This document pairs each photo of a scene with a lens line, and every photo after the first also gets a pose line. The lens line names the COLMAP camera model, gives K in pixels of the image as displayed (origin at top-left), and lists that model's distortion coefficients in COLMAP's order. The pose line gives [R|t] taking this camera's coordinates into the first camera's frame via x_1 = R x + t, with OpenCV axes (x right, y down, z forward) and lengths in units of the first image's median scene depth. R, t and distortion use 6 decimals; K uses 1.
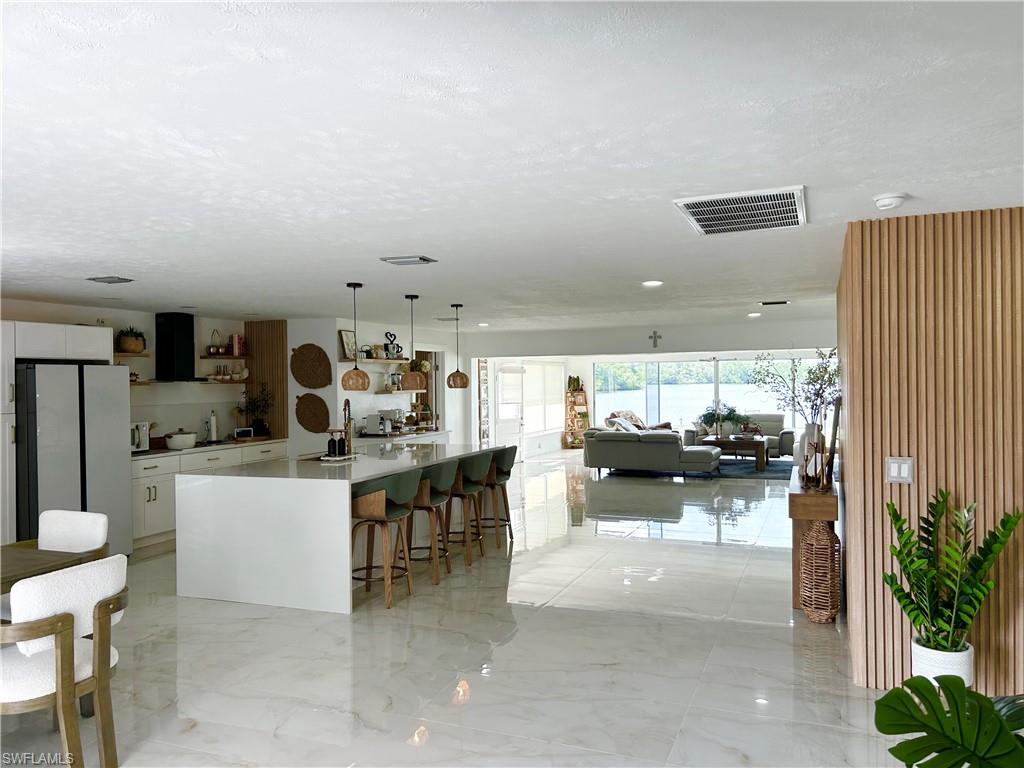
lens RADIAL K [[763.9, 0, 509.4], [0, 763.9, 377.9], [0, 0, 1]] dist [0.058123, -0.068237]
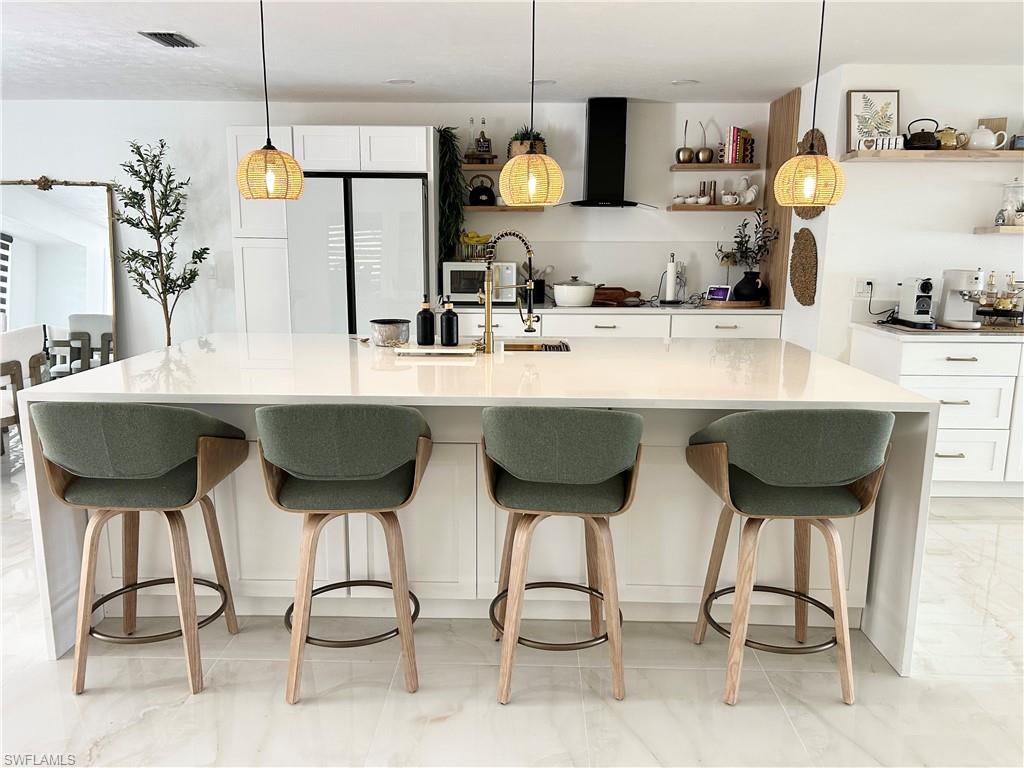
lens RADIAL K [[763.9, 0, 510.4], [0, 763.9, 390.4], [0, 0, 1]] dist [0.058123, -0.068237]
pose [[0.349304, 0.202950, -0.914767, 0.224574], [-0.008543, 0.976911, 0.213475, 0.022547], [0.936971, -0.066753, 0.342973, 0.798201]]
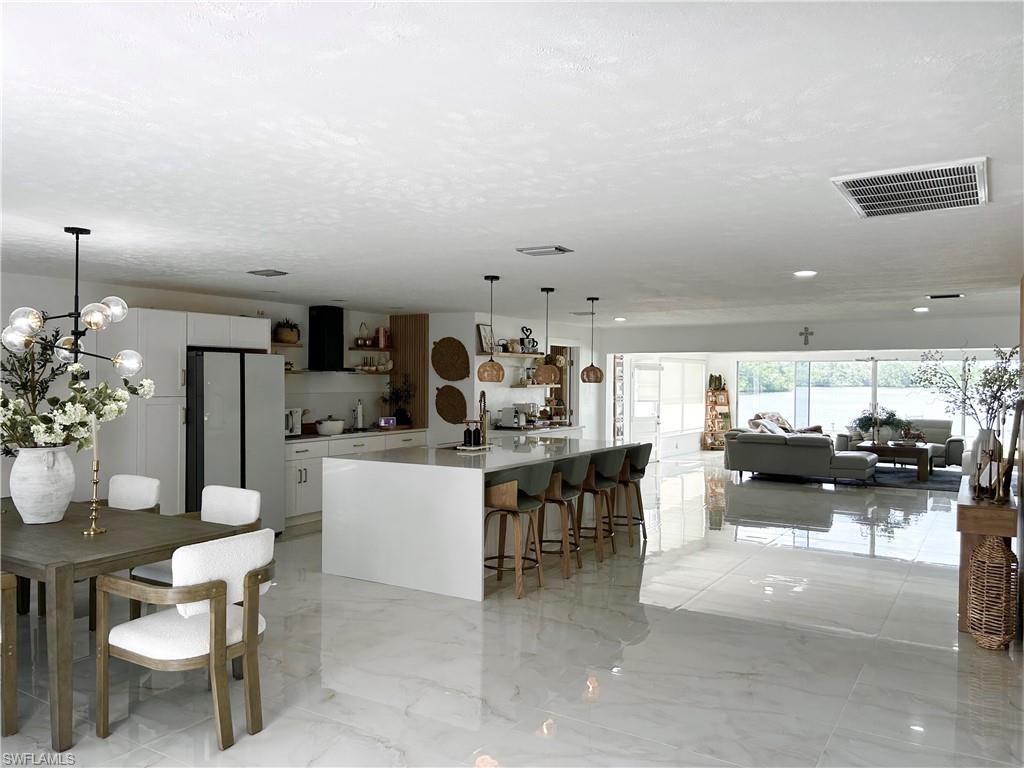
lens RADIAL K [[763.9, 0, 511.3], [0, 763.9, 385.2], [0, 0, 1]] dist [0.058123, -0.068237]
pose [[0.984317, 0.021523, -0.175093, 0.001818], [-0.019325, 0.999712, 0.014249, 0.004670], [0.175349, -0.010642, 0.984449, 0.009943]]
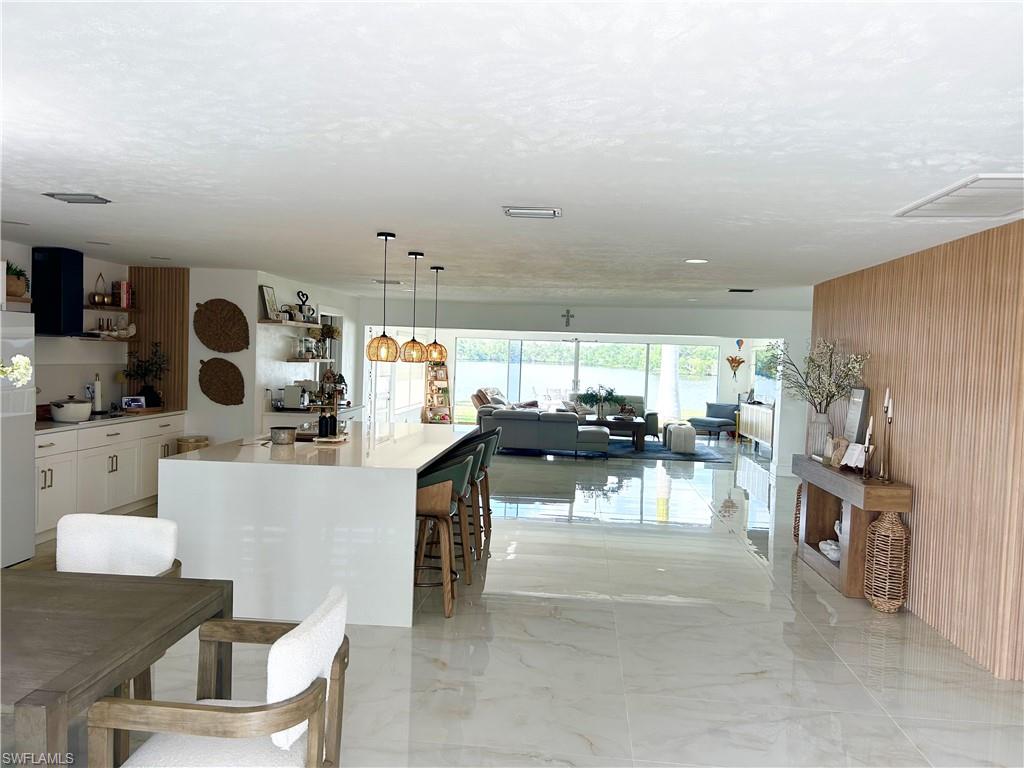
lens RADIAL K [[763.9, 0, 506.1], [0, 763.9, 386.2], [0, 0, 1]] dist [0.058123, -0.068237]
pose [[0.956912, 0.034914, 0.288271, -0.257613], [-0.048306, 0.998052, 0.039474, 0.003259], [-0.286332, -0.051698, 0.956735, 0.126316]]
